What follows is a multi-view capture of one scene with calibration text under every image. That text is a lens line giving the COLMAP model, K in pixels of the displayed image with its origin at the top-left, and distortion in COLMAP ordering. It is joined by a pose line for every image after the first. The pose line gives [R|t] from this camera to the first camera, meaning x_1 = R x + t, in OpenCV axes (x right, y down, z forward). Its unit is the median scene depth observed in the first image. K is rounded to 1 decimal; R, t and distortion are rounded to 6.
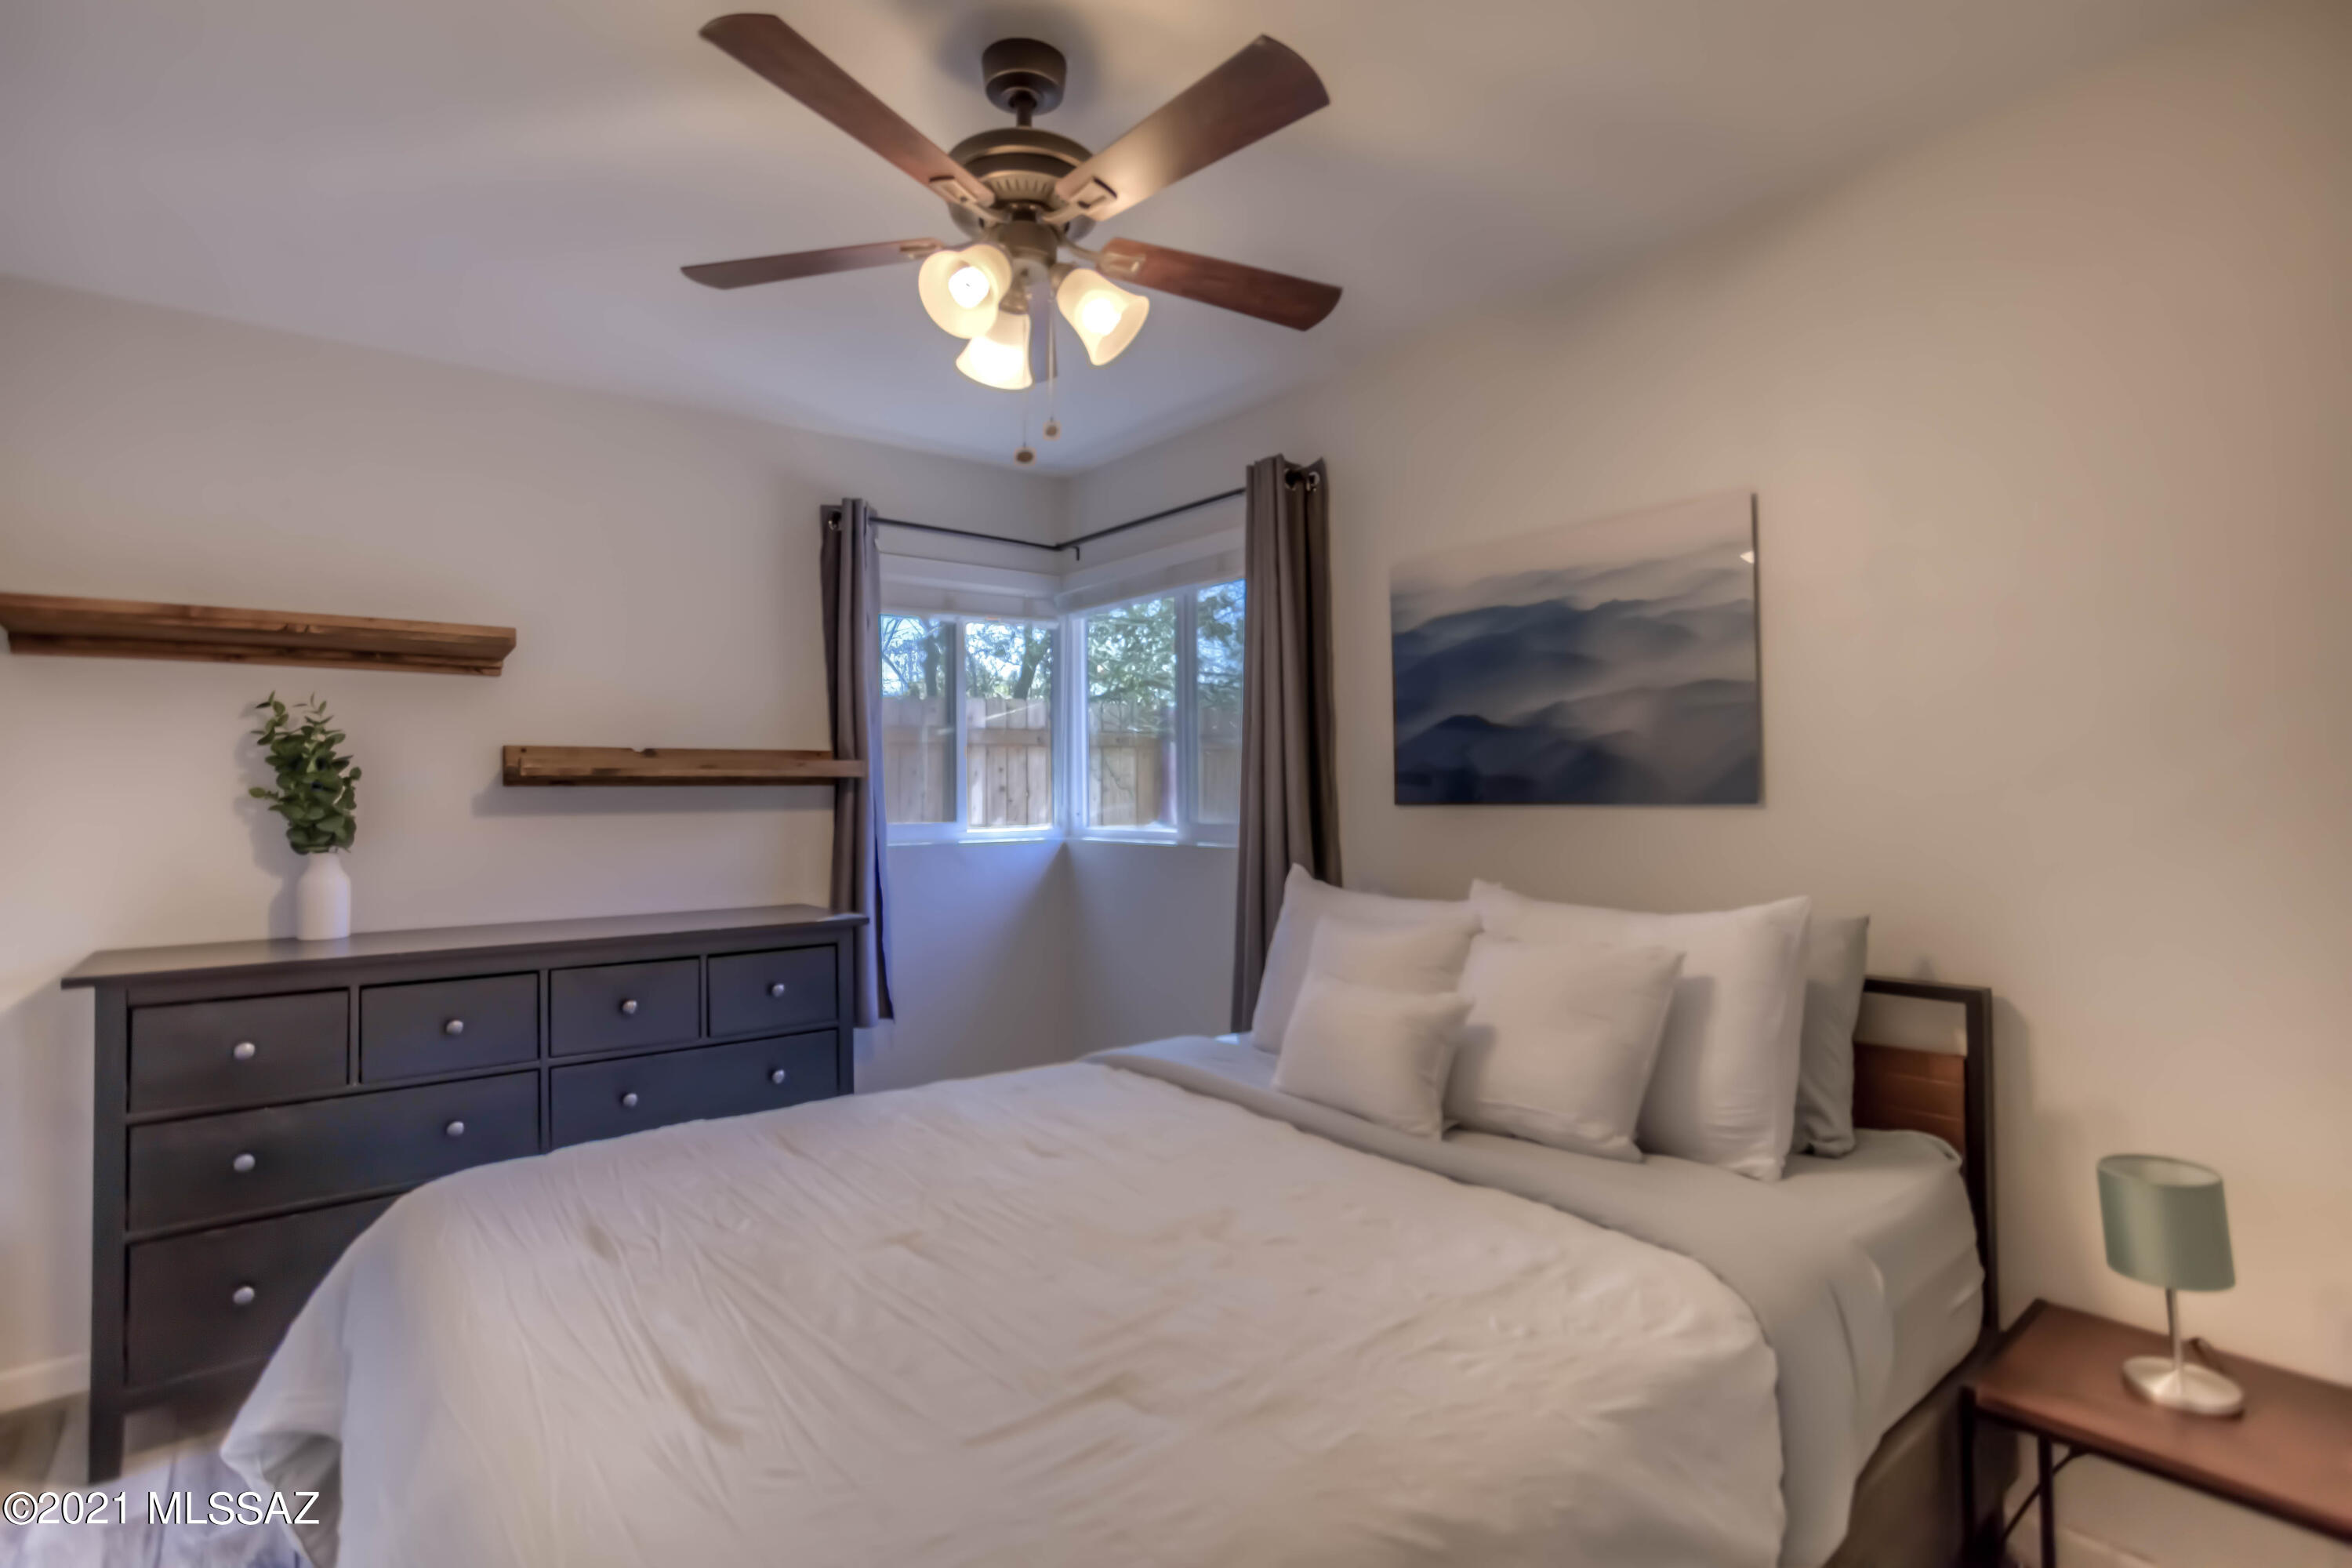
lens RADIAL K [[1153.6, 0, 1162.2], [0, 1153.6, 773.5], [0, 0, 1]] dist [-0.044079, 0.017983]
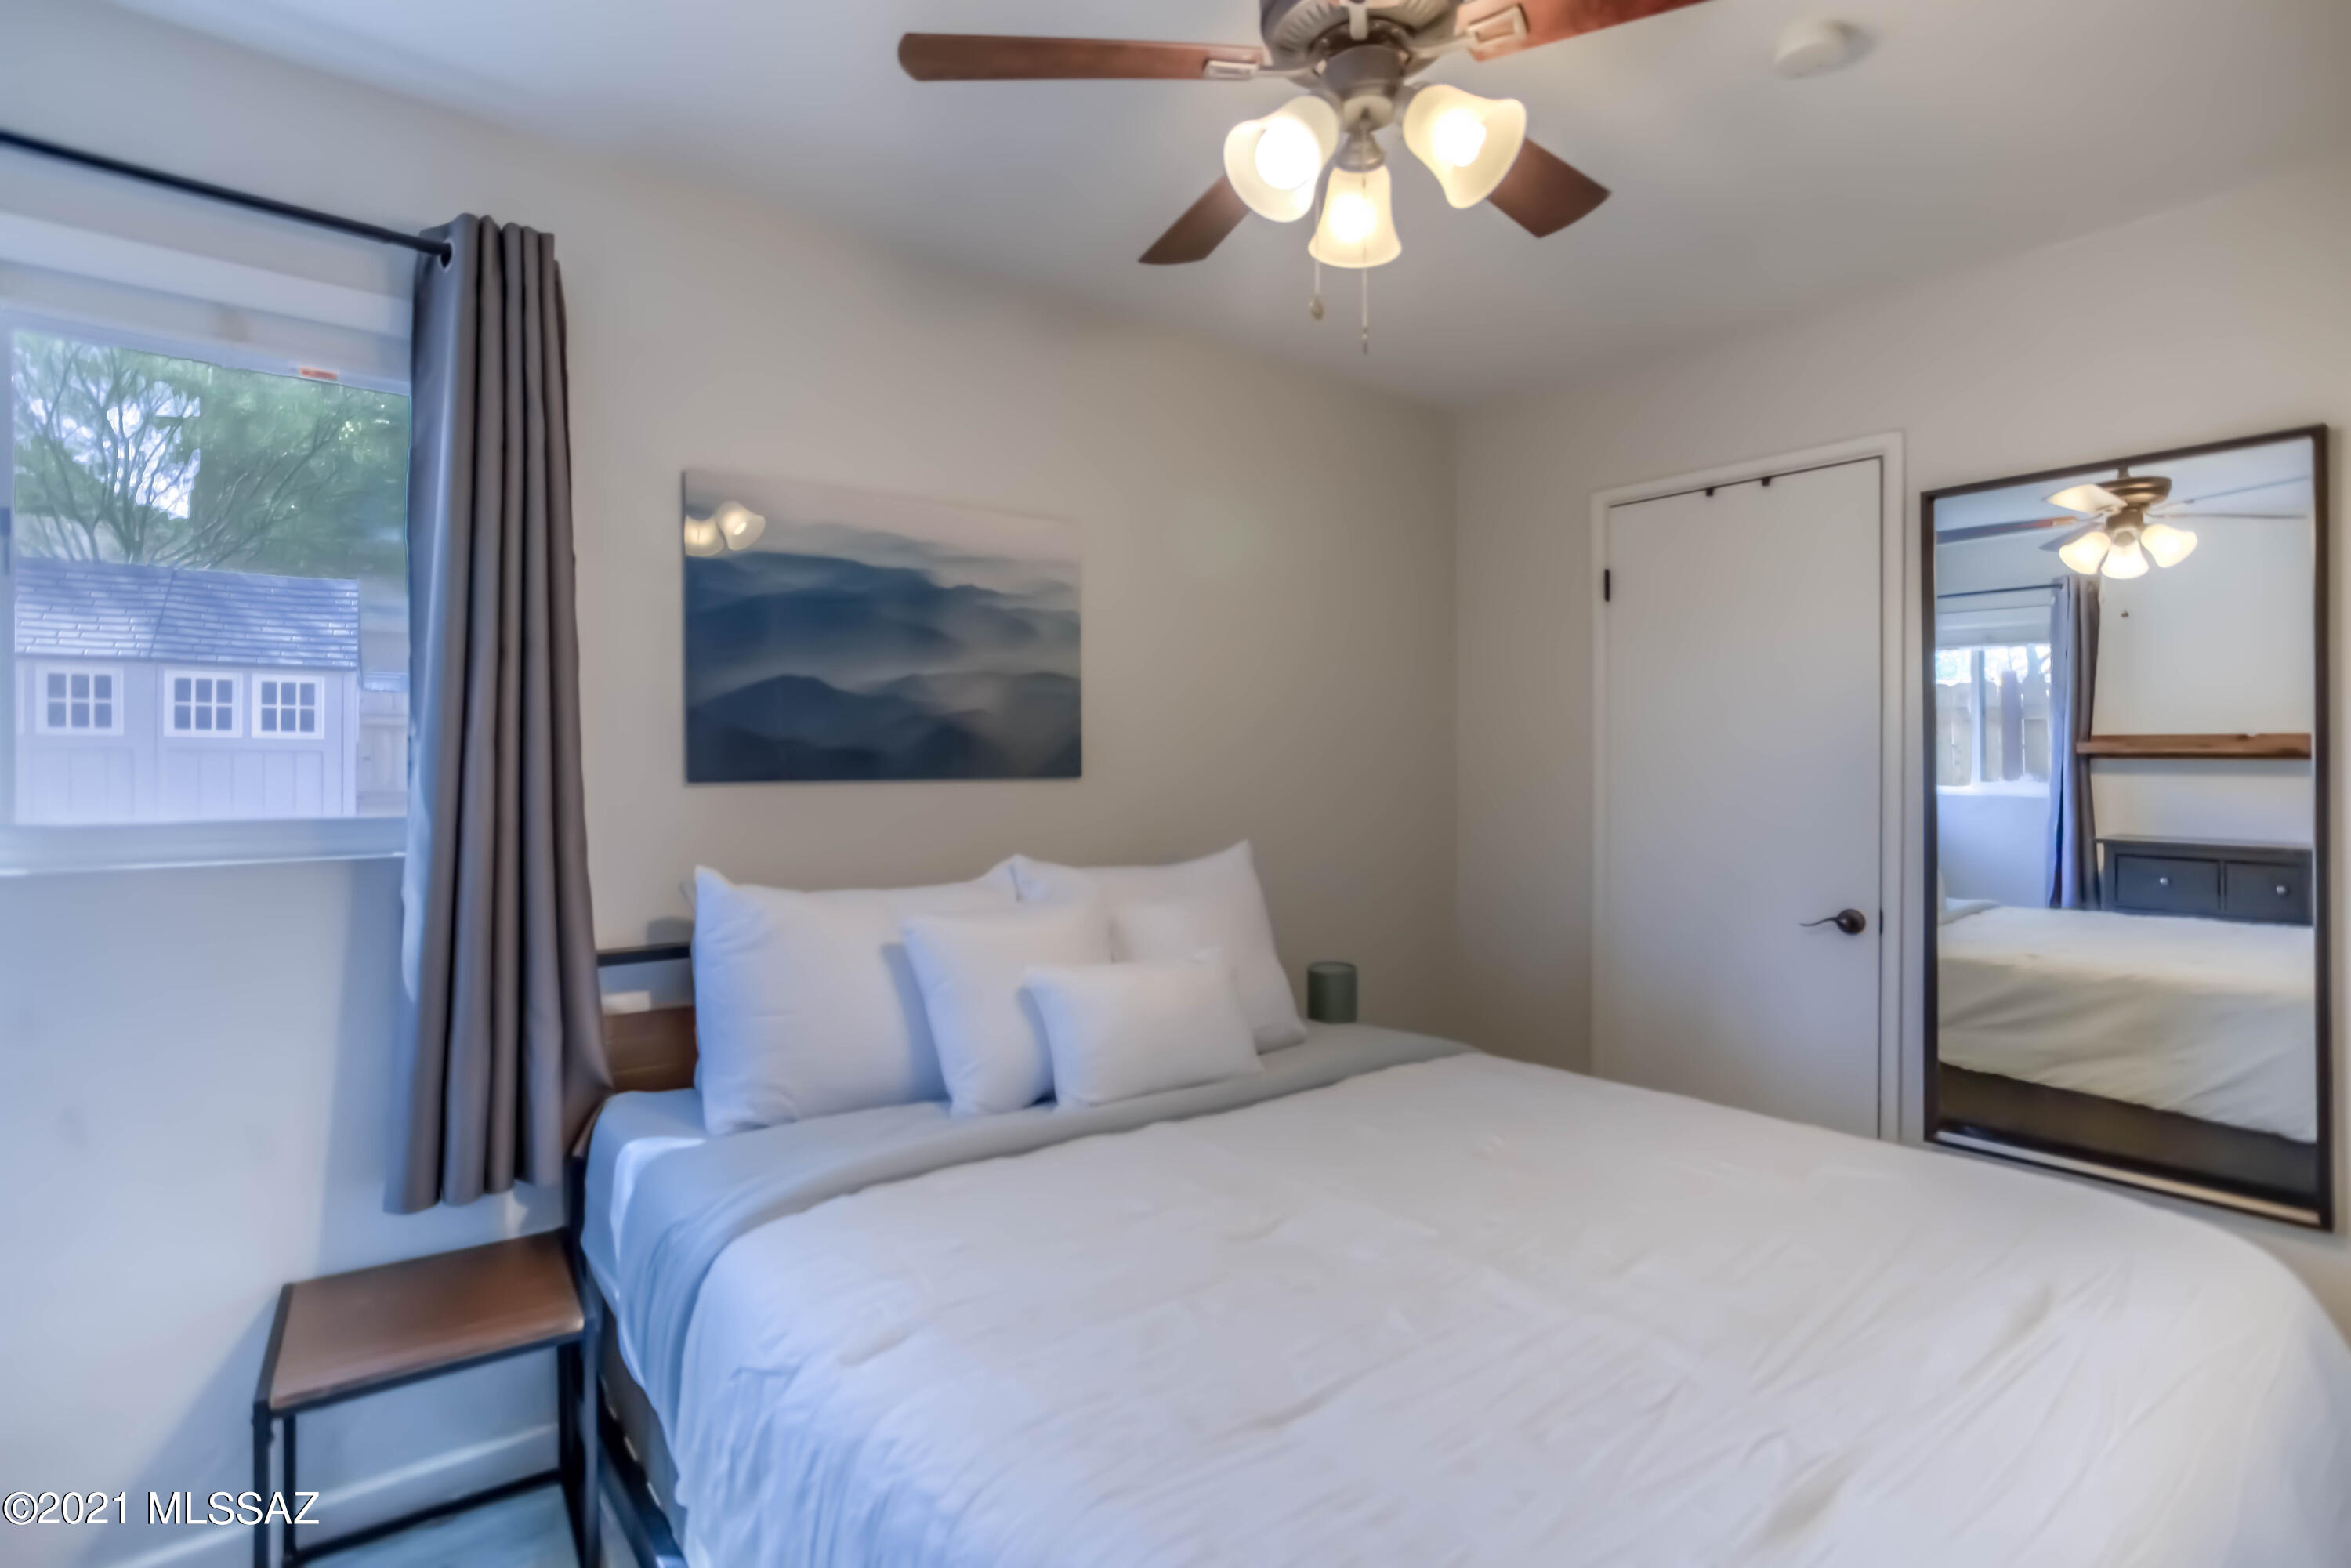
lens RADIAL K [[1153.1, 0, 1161.7], [0, 1153.1, 773.5], [0, 0, 1]] dist [-0.044079, 0.017983]
pose [[0.003632, 0.000581, 0.999993, -0.672340], [-0.015450, 0.999881, -0.000524, 0.020403], [-0.999874, -0.015448, 0.003641, 0.825702]]
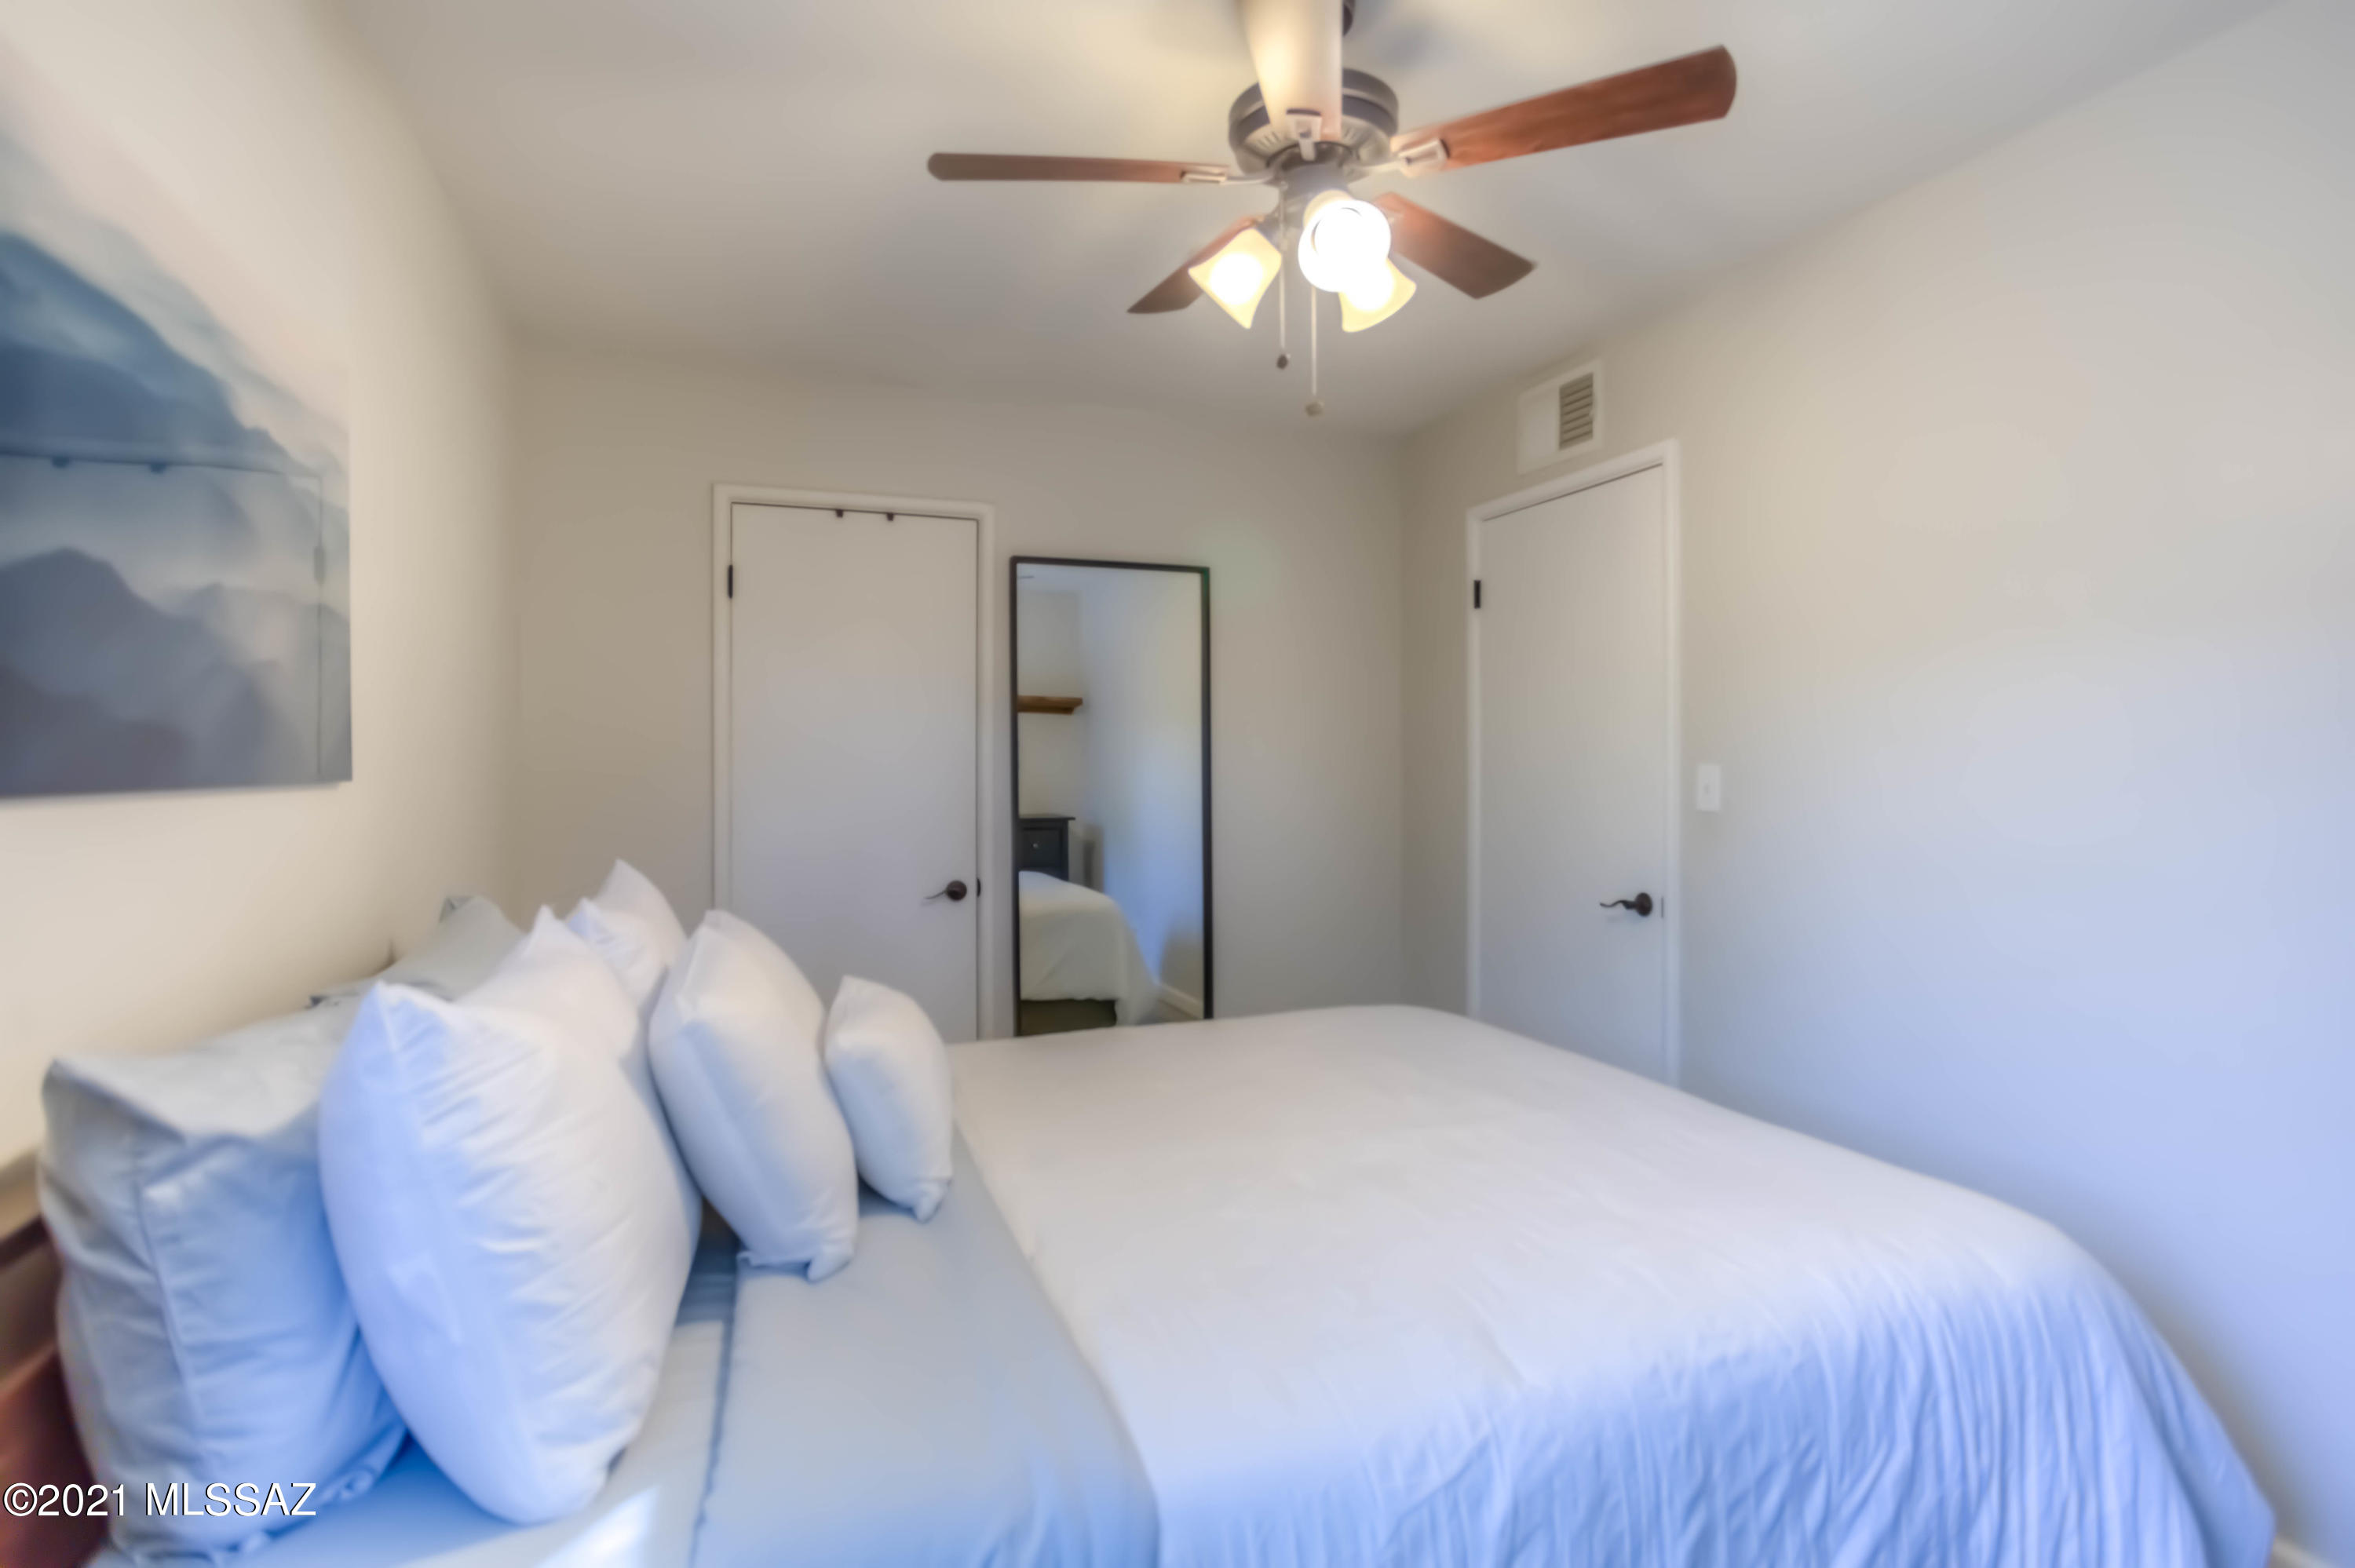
lens RADIAL K [[1154.9, 0, 1163.7], [0, 1154.9, 773.5], [0, 0, 1]] dist [-0.044079, 0.017983]
pose [[-0.951217, 0.004918, 0.308483, -0.213816], [0.001402, 0.999932, -0.011620, 0.029648], [-0.308519, -0.010620, -0.951159, 1.421296]]
